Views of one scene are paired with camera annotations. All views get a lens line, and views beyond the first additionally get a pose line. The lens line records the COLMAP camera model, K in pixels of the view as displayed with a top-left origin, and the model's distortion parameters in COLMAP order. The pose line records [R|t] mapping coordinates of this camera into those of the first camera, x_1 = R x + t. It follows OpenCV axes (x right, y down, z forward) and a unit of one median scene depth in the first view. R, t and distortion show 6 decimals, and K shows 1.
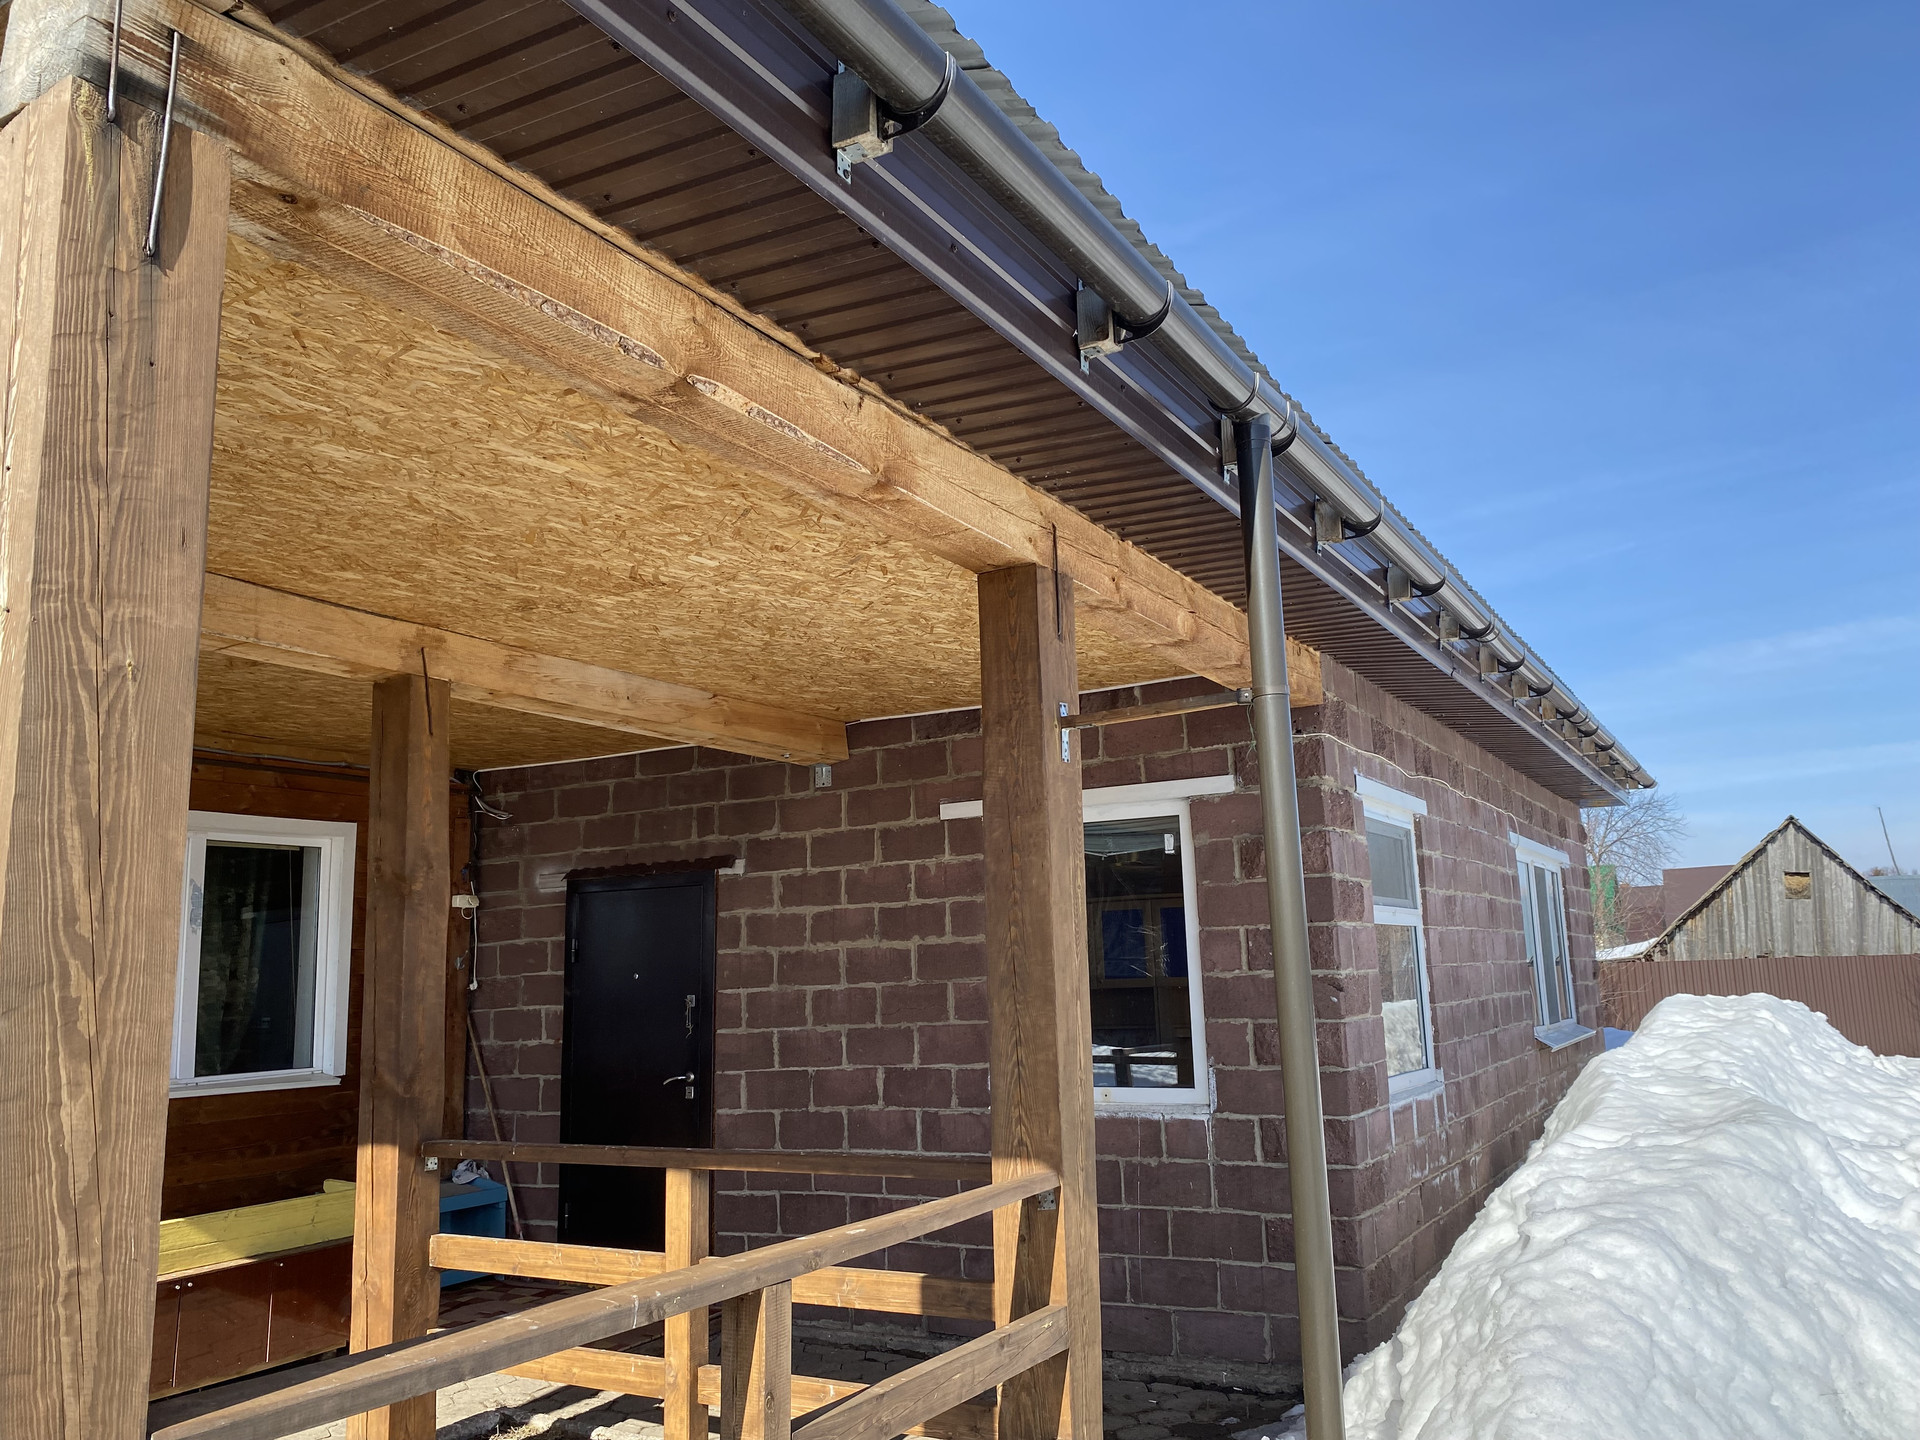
lens RADIAL K [[1457.0, 0, 989.5], [0, 1457.0, 726.4], [0, 0, 1]] dist [0.099951, -0.158915]
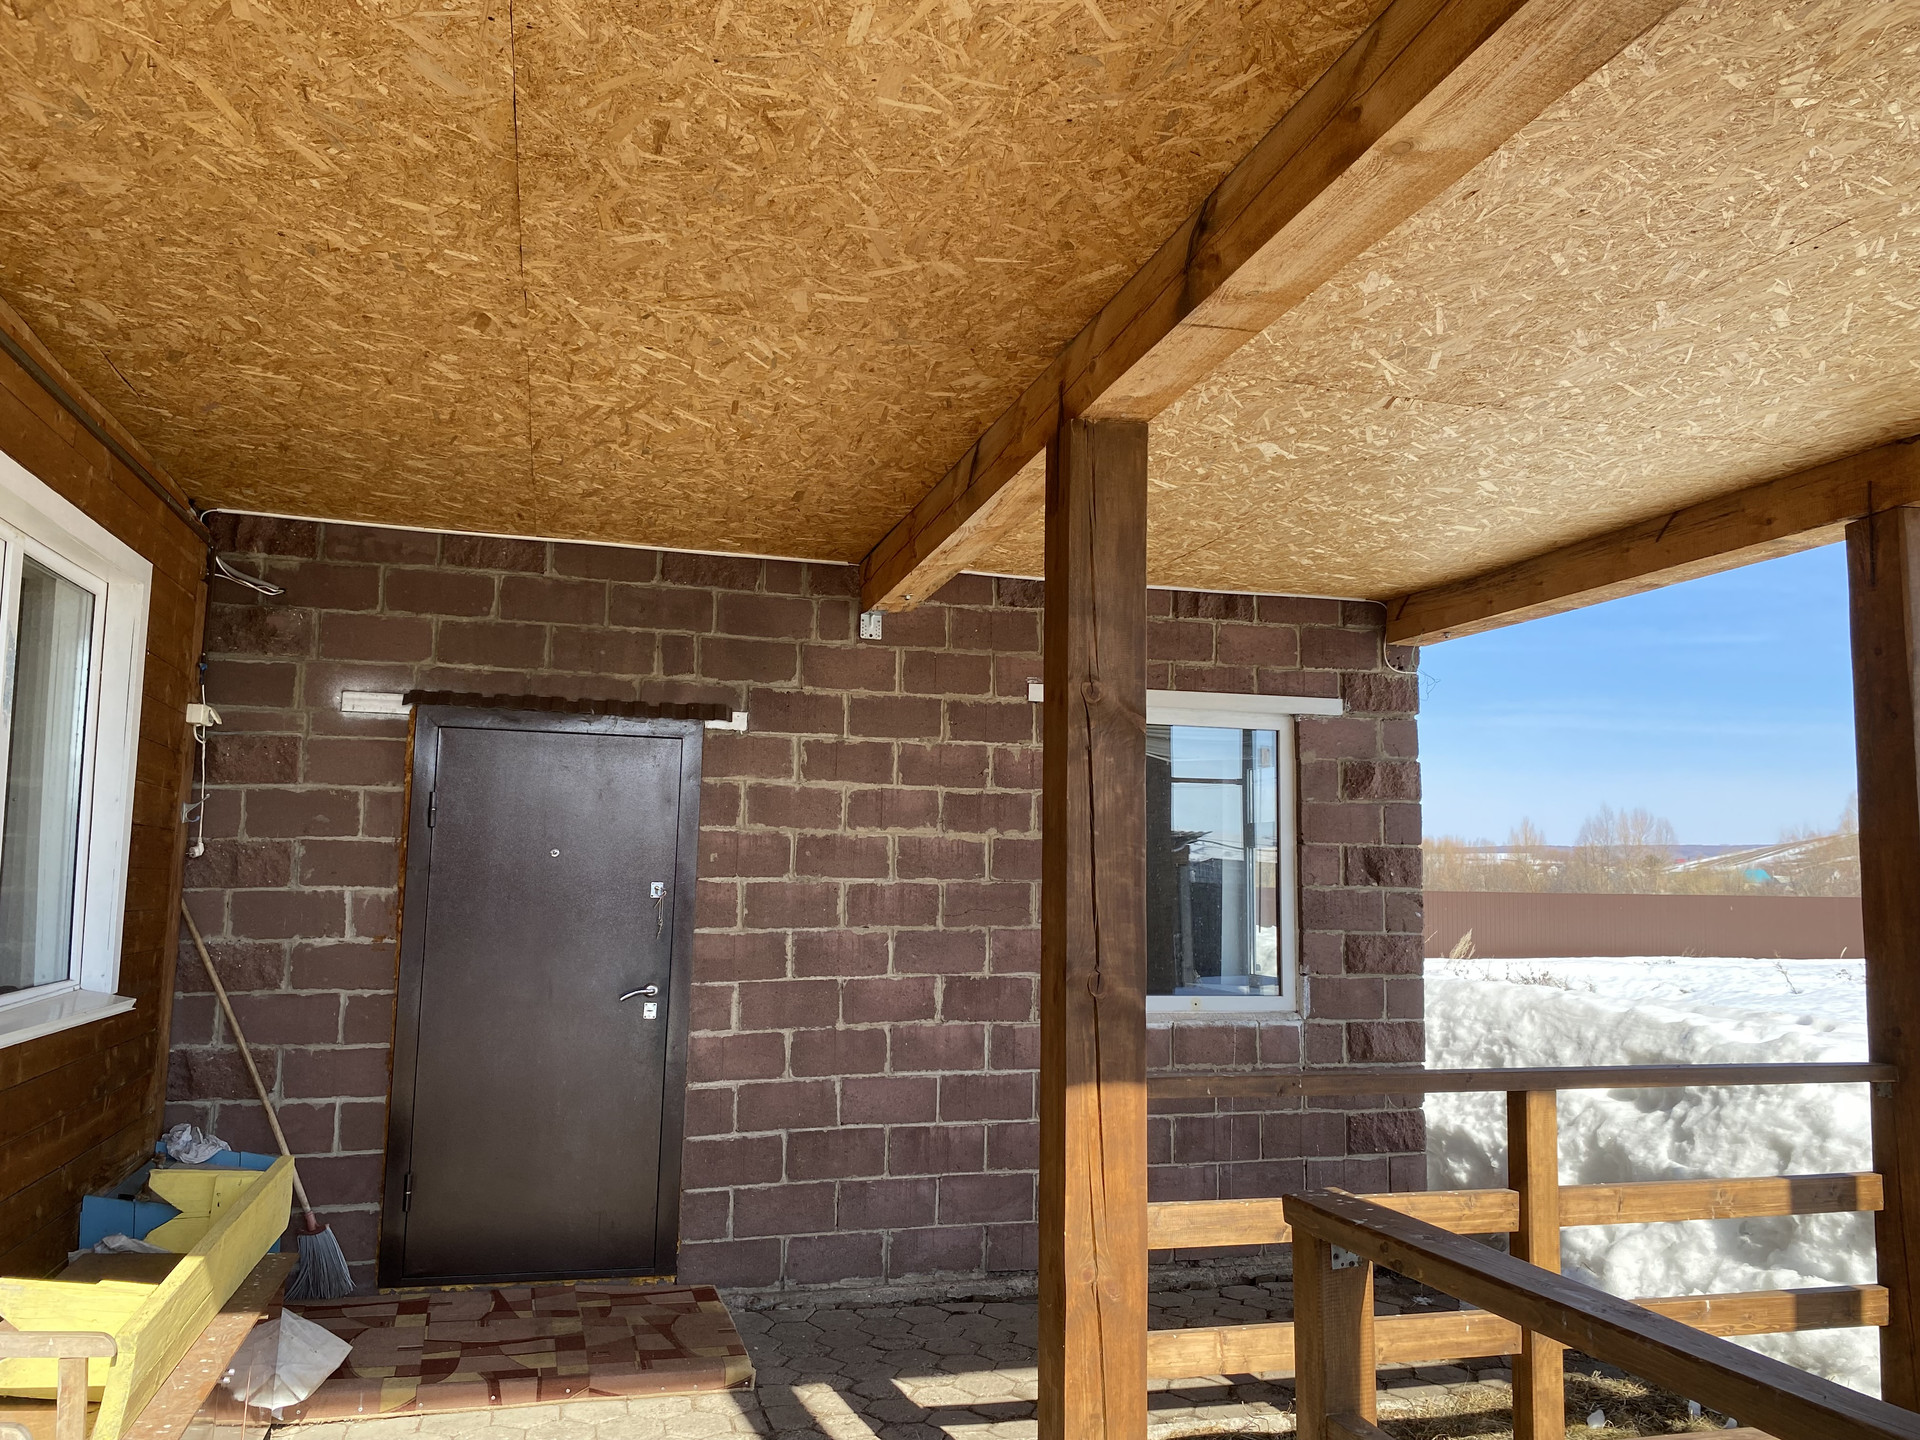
lens RADIAL K [[1457.0, 0, 989.5], [0, 1457.0, 726.4], [0, 0, 1]] dist [0.099951, -0.158915]
pose [[0.700134, 0.115848, 0.704550, -0.651547], [-0.160845, 0.986977, -0.002450, 0.082867], [-0.695658, -0.111608, 0.709650, 0.376447]]
